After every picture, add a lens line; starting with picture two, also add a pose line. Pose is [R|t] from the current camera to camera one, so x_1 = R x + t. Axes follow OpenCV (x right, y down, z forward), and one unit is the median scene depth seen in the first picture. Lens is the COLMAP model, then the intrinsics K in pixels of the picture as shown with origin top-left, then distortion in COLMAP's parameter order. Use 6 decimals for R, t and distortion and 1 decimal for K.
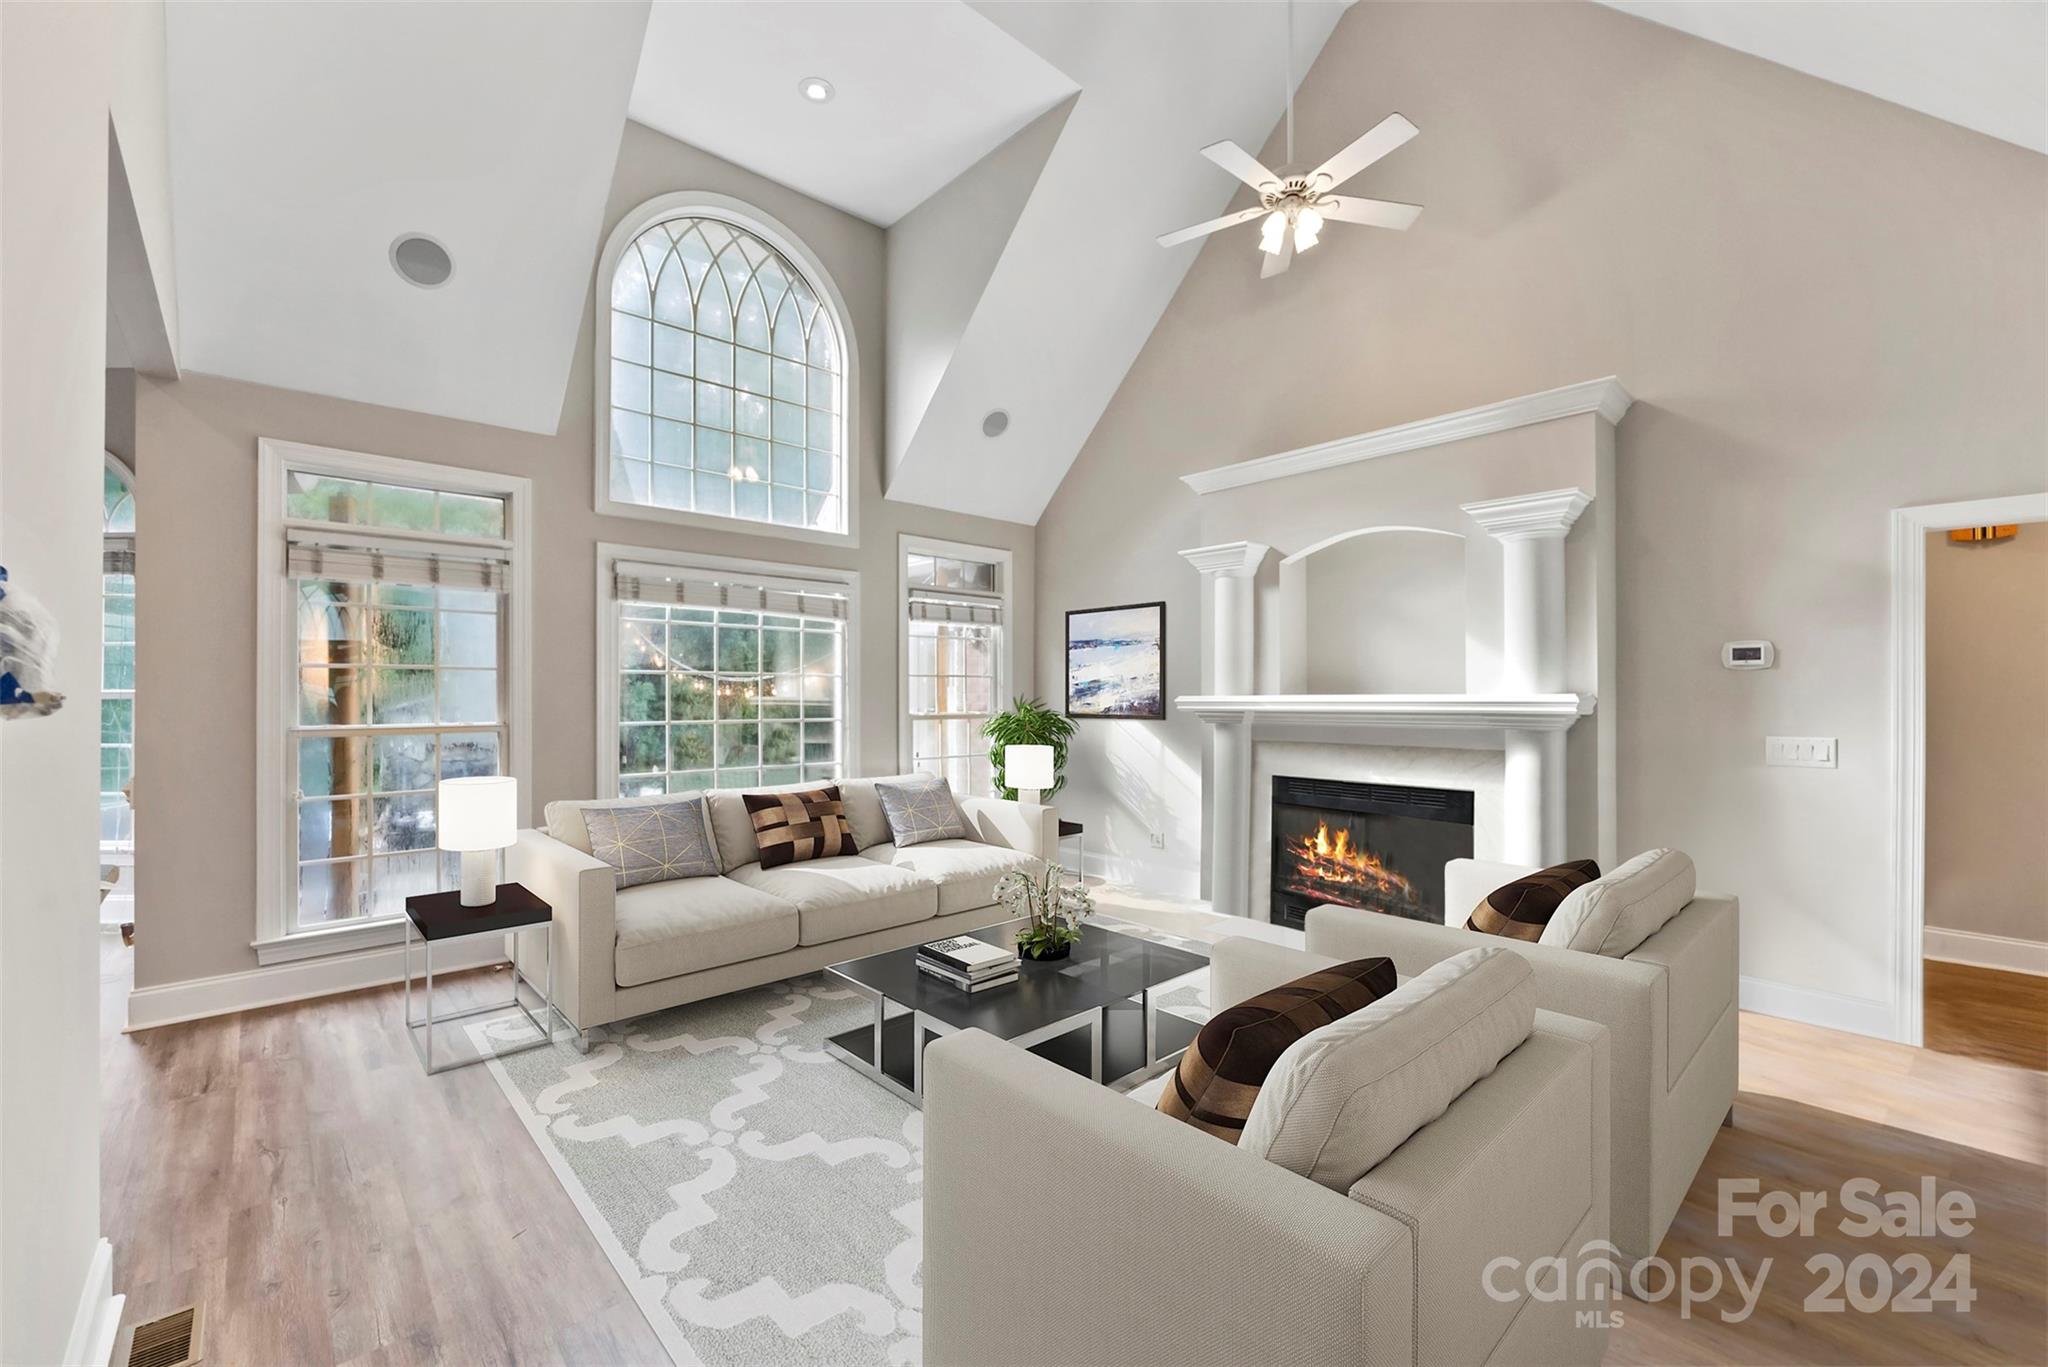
lens RADIAL K [[847.5, 0, 1024.0], [0, 847.5, 683.5], [0, 0, 1]] dist [-0.000792, -0.000154]
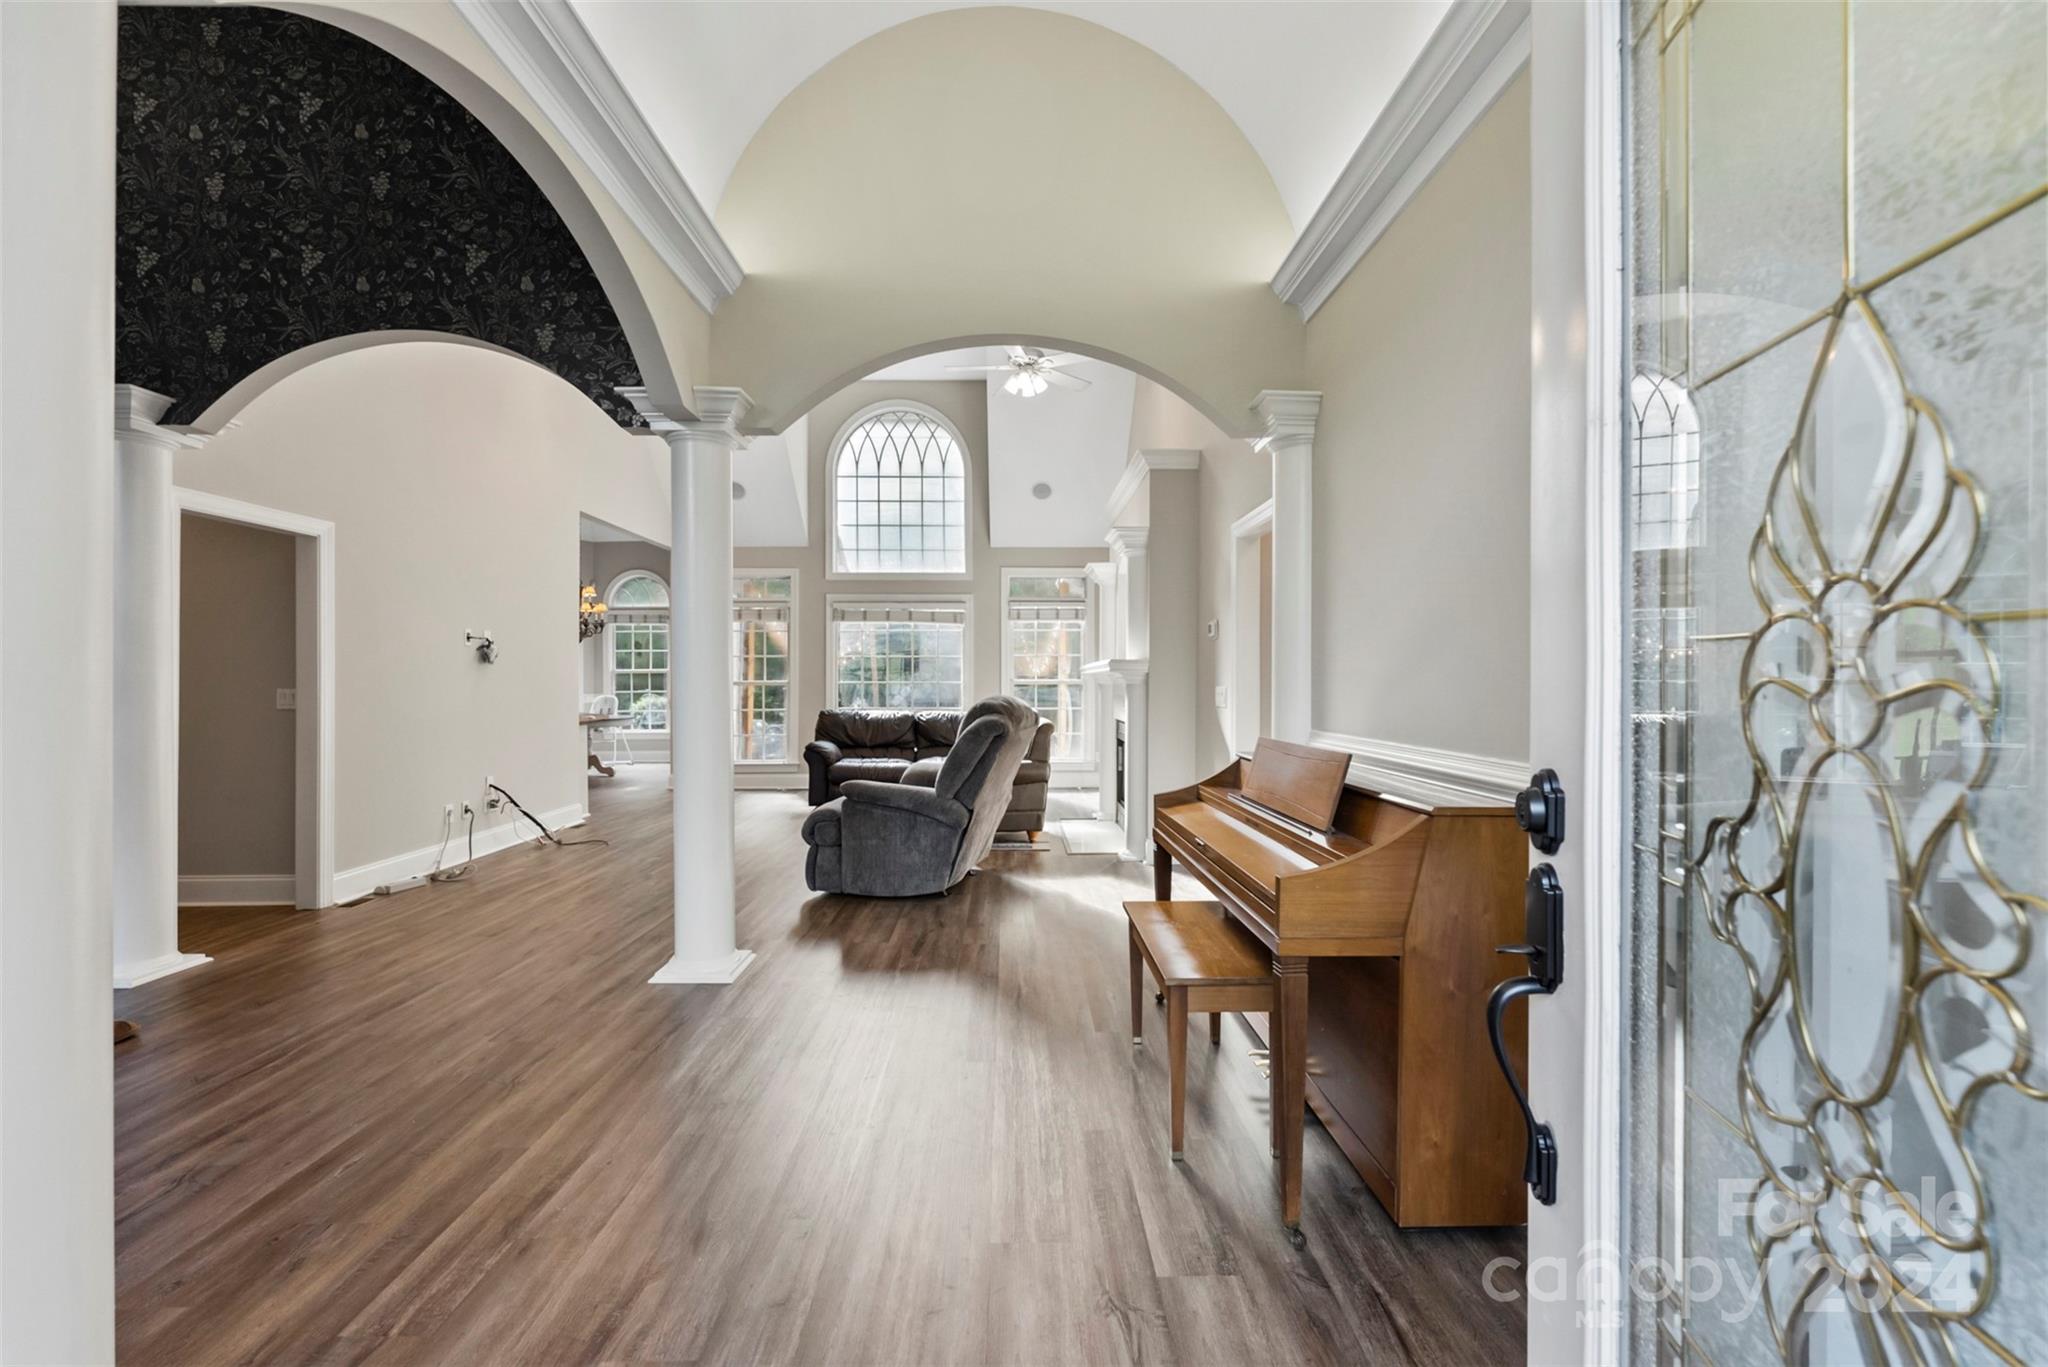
lens RADIAL K [[847.5, 0, 1024.0], [0, 847.5, 683.5], [0, 0, 1]] dist [-0.000792, -0.000154]
pose [[0.755196, -0.008202, -0.655448, 1.068781], [0.010651, 0.999943, -0.000241, 0.049343], [0.655413, -0.006799, 0.755240, -0.210534]]
